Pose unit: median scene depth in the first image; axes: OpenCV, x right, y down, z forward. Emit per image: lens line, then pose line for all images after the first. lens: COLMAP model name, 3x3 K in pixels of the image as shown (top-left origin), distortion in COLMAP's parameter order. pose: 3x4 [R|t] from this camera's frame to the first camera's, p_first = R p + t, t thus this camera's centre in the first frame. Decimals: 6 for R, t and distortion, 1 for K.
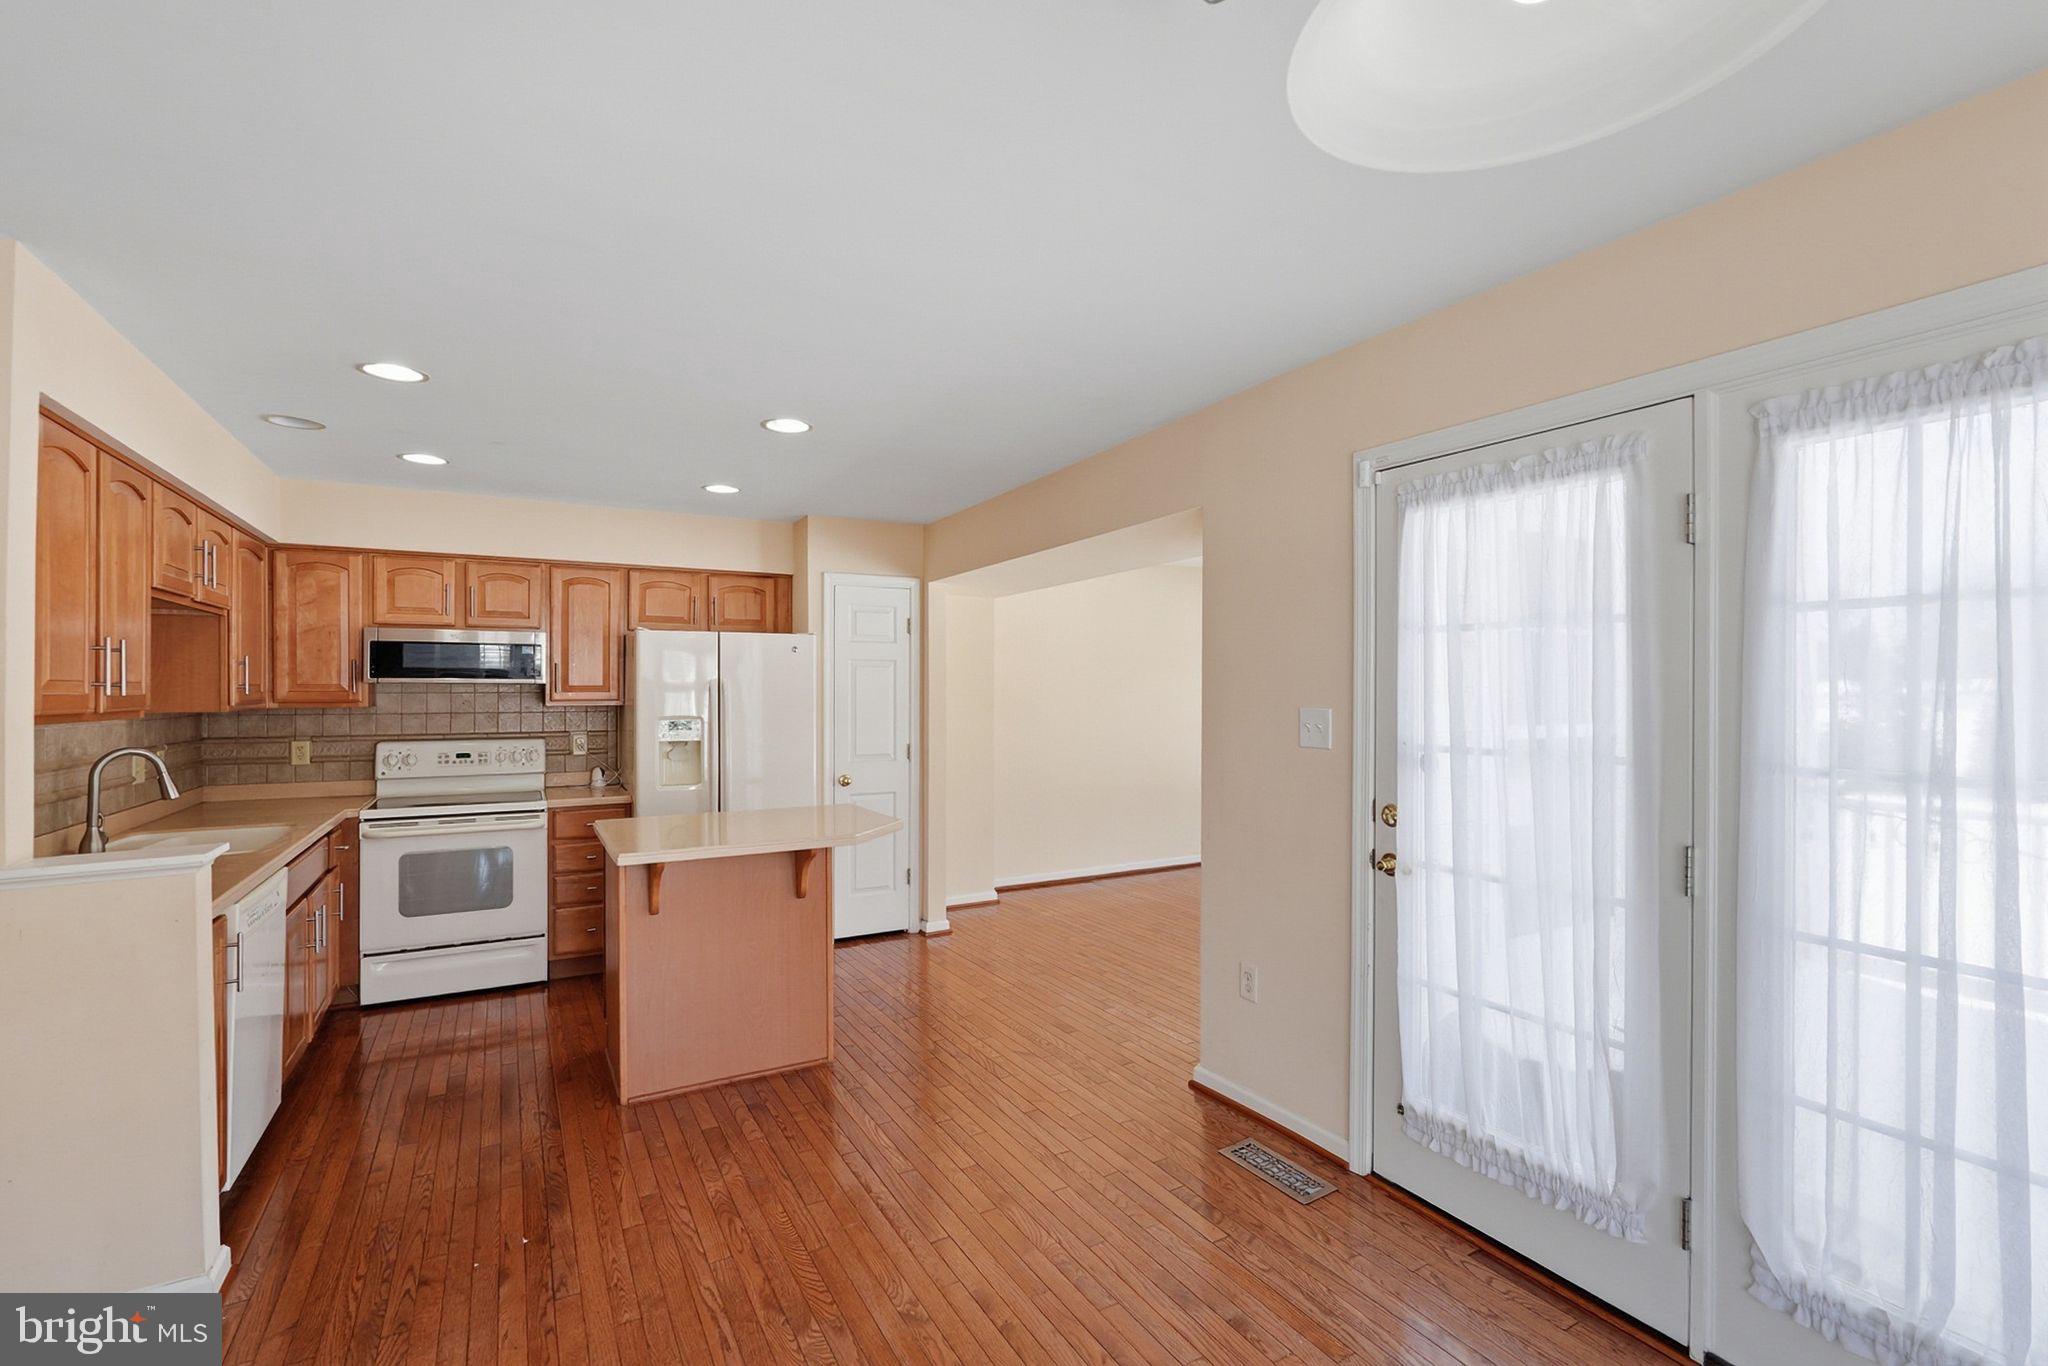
lens RADIAL K [[928.0, 0, 1024.5], [0, 928.0, 678.9], [0, 0, 1]] dist [0.001577, 0.000935]
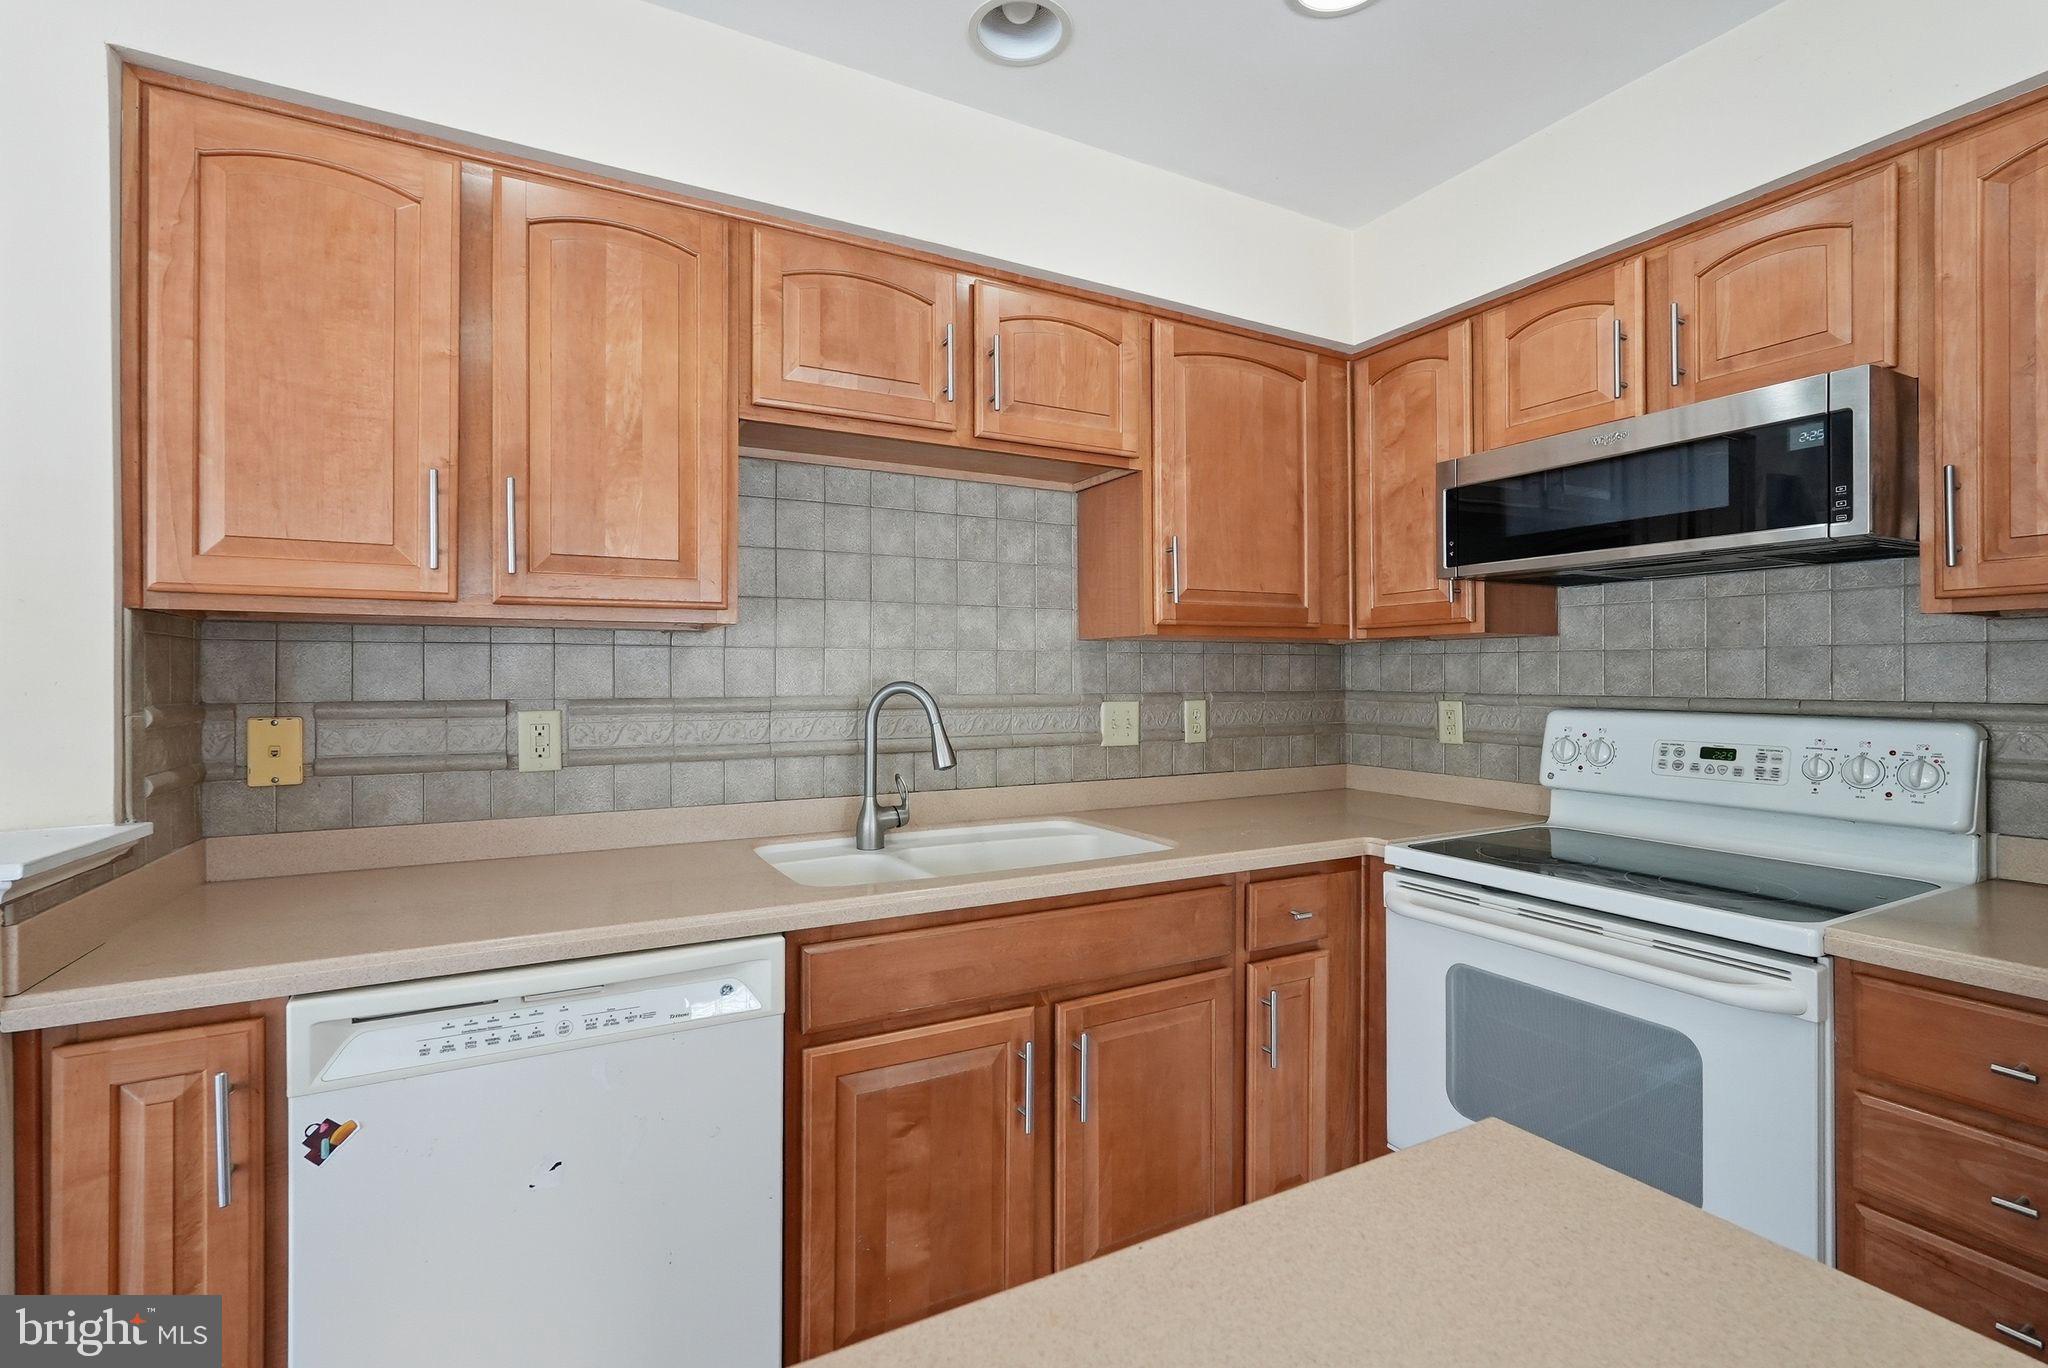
lens RADIAL K [[928.0, 0, 1028.8], [0, 928.0, 675.6], [0, 0, 1]] dist [0.001577, 0.000935]
pose [[-0.007343, 0.000738, -0.999973, -0.220642], [0.012265, 0.999925, 0.000648, 0.048449], [0.999898, -0.012260, -0.007351, 0.752784]]
